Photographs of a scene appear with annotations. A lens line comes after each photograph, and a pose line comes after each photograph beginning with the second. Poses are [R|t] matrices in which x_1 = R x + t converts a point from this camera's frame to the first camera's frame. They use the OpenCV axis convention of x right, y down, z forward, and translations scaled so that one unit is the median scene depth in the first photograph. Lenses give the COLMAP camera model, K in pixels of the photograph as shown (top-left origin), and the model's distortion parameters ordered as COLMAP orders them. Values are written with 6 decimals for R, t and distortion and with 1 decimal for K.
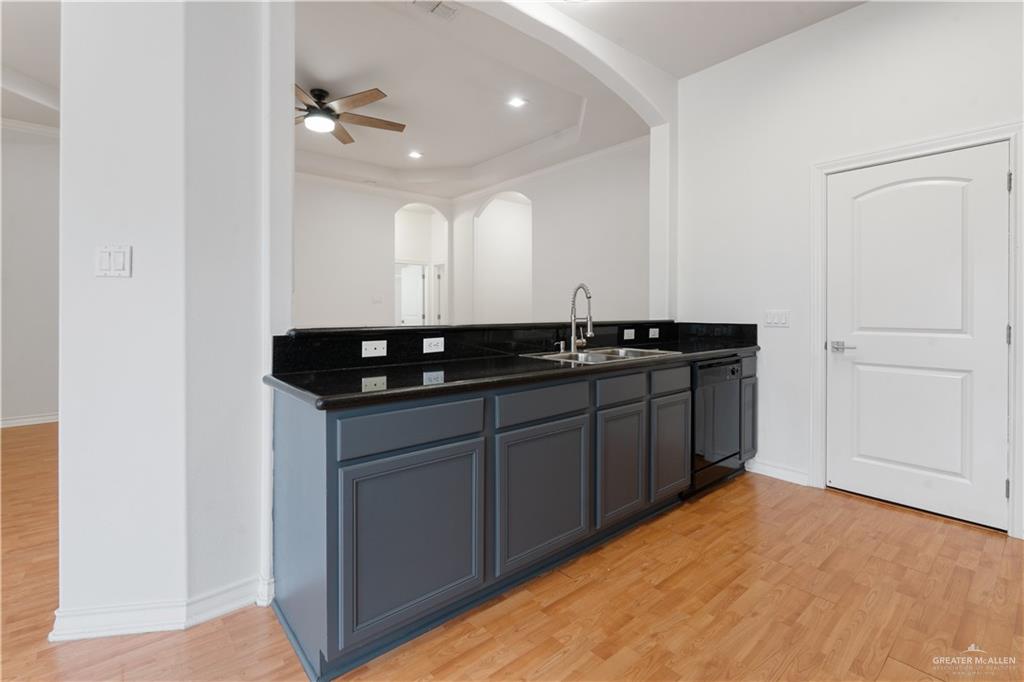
lens RADIAL K [[470.9, 0, 506.7], [0, 470.9, 313.8], [0, 0, 1]] dist [0.000031, 0.000554]
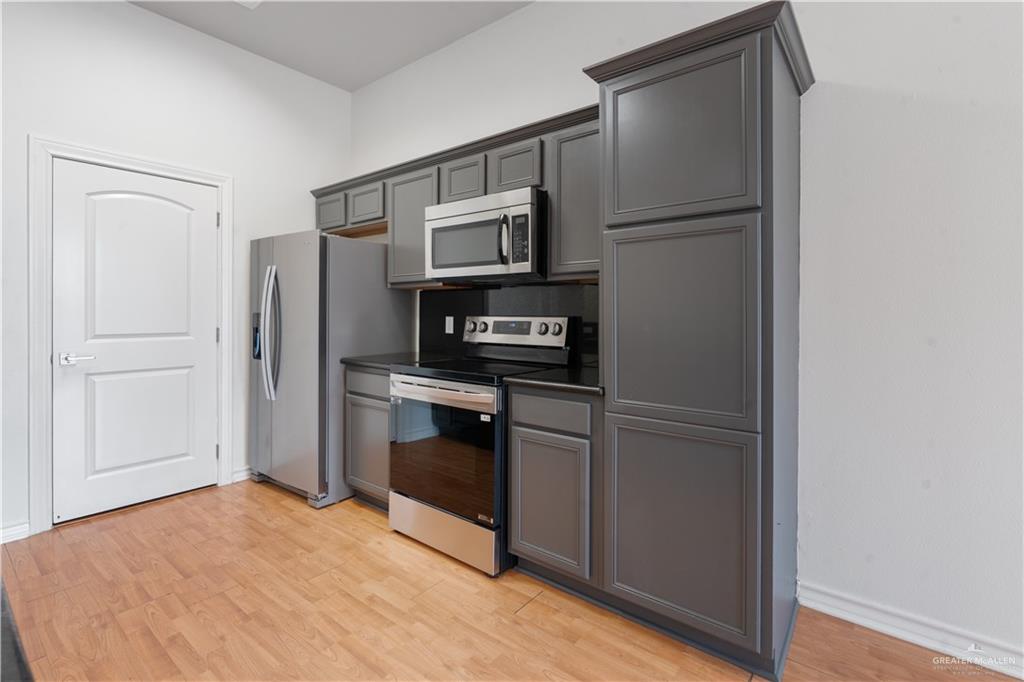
lens RADIAL K [[470.9, 0, 506.7], [0, 470.9, 313.8], [0, 0, 1]] dist [0.000031, 0.000554]
pose [[-0.186872, -0.005508, 0.982369, -0.394690], [0.004961, 0.999966, 0.006551, -0.019342], [-0.982372, 0.006097, -0.186839, 0.461507]]
